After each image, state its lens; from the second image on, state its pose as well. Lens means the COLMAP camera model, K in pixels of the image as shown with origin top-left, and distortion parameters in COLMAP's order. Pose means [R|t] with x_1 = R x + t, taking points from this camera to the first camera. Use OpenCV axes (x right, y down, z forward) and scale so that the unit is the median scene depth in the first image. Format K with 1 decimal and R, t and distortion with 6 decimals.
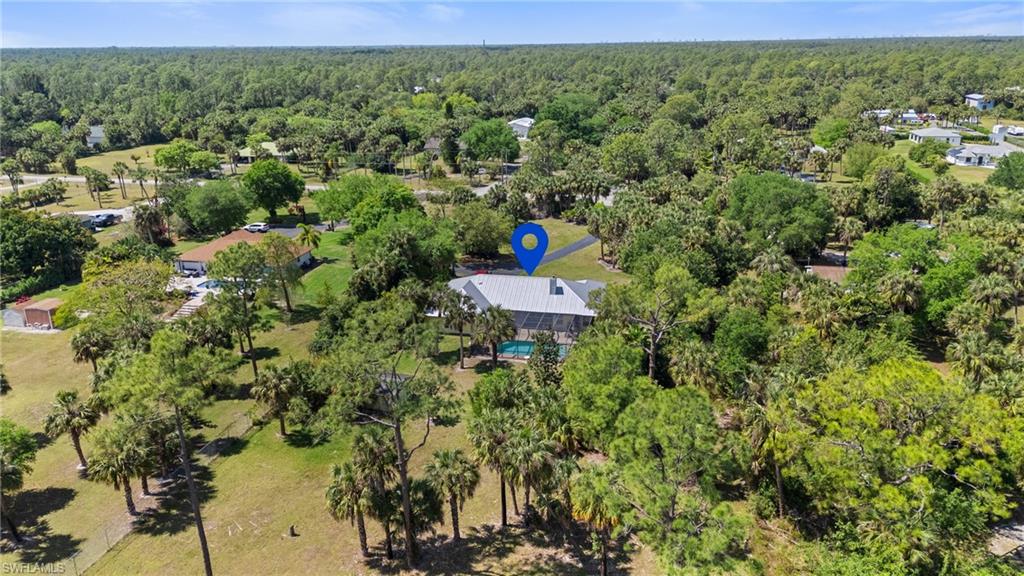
lens RADIAL K [[751.1, 0, 512.0], [0, 751.1, 288.0], [0, 0, 1]] dist [0.068450, -0.062158]
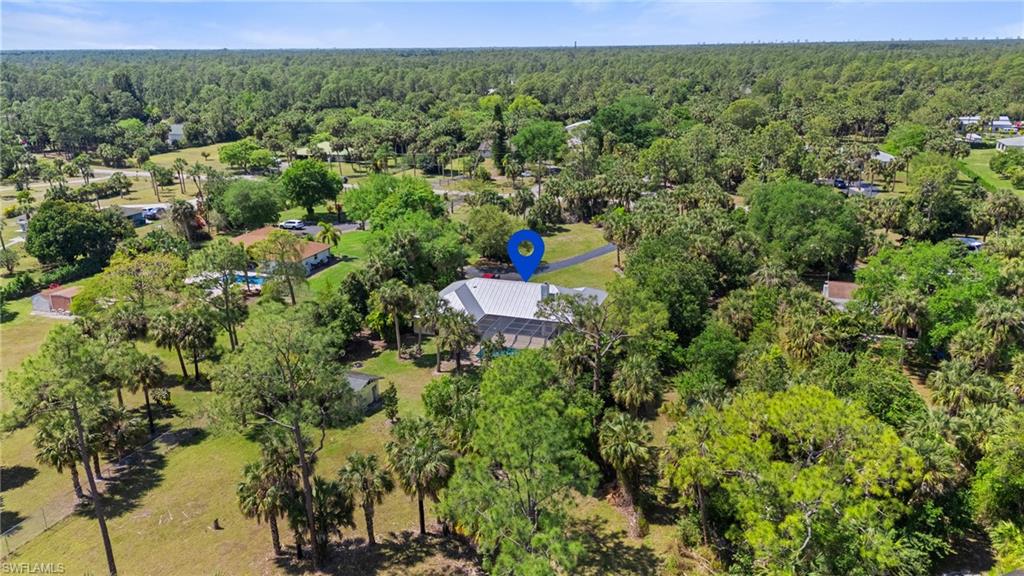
lens RADIAL K [[751.1, 0, 512.0], [0, 751.1, 288.0], [0, 0, 1]] dist [0.068450, -0.062158]
pose [[0.993068, 0.037076, -0.111545, 0.078377], [-0.037303, 0.999304, 0.000057, -0.004461], [0.111469, 0.004104, 0.993759, 0.010168]]
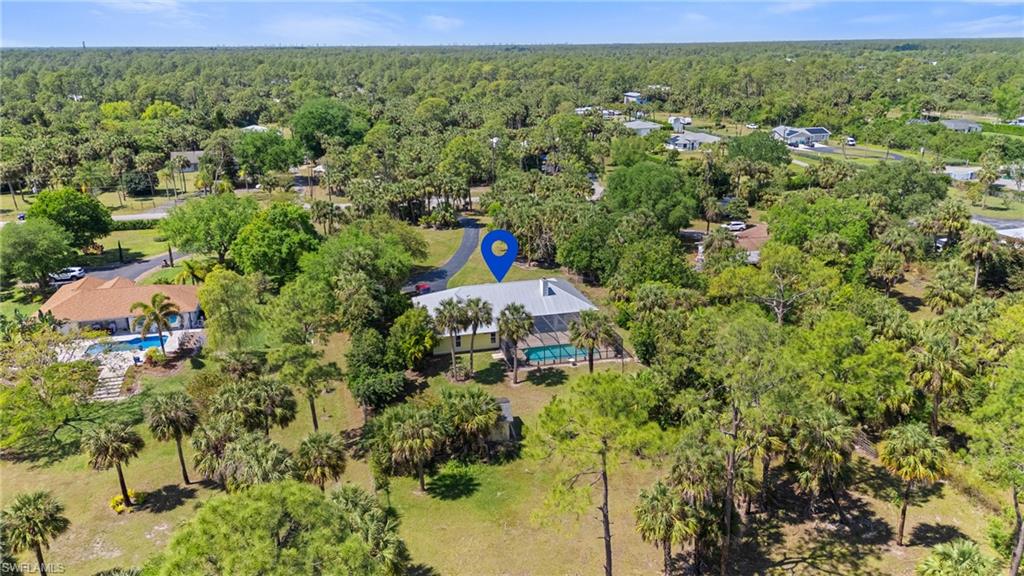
lens RADIAL K [[751.1, 0, 512.0], [0, 751.1, 288.0], [0, 0, 1]] dist [0.068450, -0.062158]
pose [[0.893703, -0.135369, 0.427749, -0.262839], [0.137858, 0.990128, 0.025315, -0.021314], [-0.426954, 0.036345, 0.903543, 0.078408]]
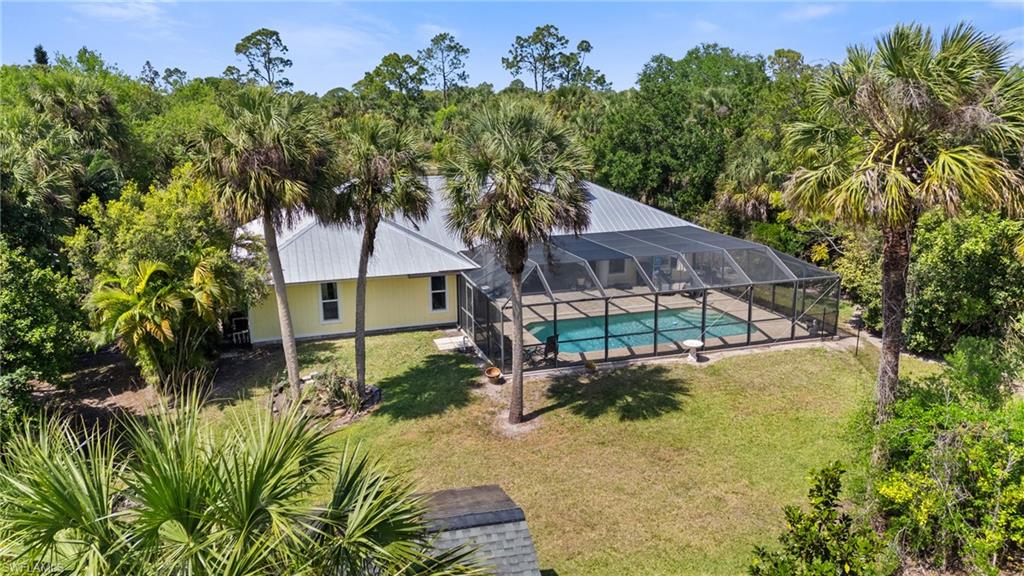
lens RADIAL K [[751.1, 0, 512.0], [0, 751.1, 288.0], [0, 0, 1]] dist [0.068450, -0.062158]
pose [[0.865636, -0.114411, 0.487426, -0.108405], [0.156321, 0.986633, -0.046028, 0.041503], [-0.475644, 0.116039, 0.871950, 0.436804]]
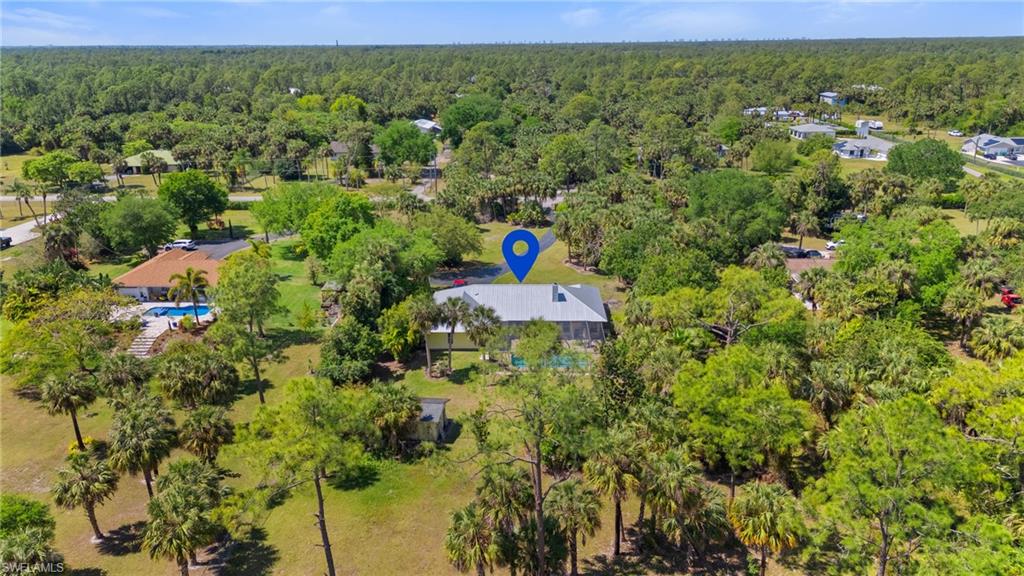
lens RADIAL K [[751.1, 0, 512.0], [0, 751.1, 288.0], [0, 0, 1]] dist [0.068450, -0.062158]
pose [[0.982892, -0.054762, 0.175856, -0.109185], [0.055002, 0.998480, 0.003511, -0.009937], [-0.175781, 0.006221, 0.984410, 0.037287]]
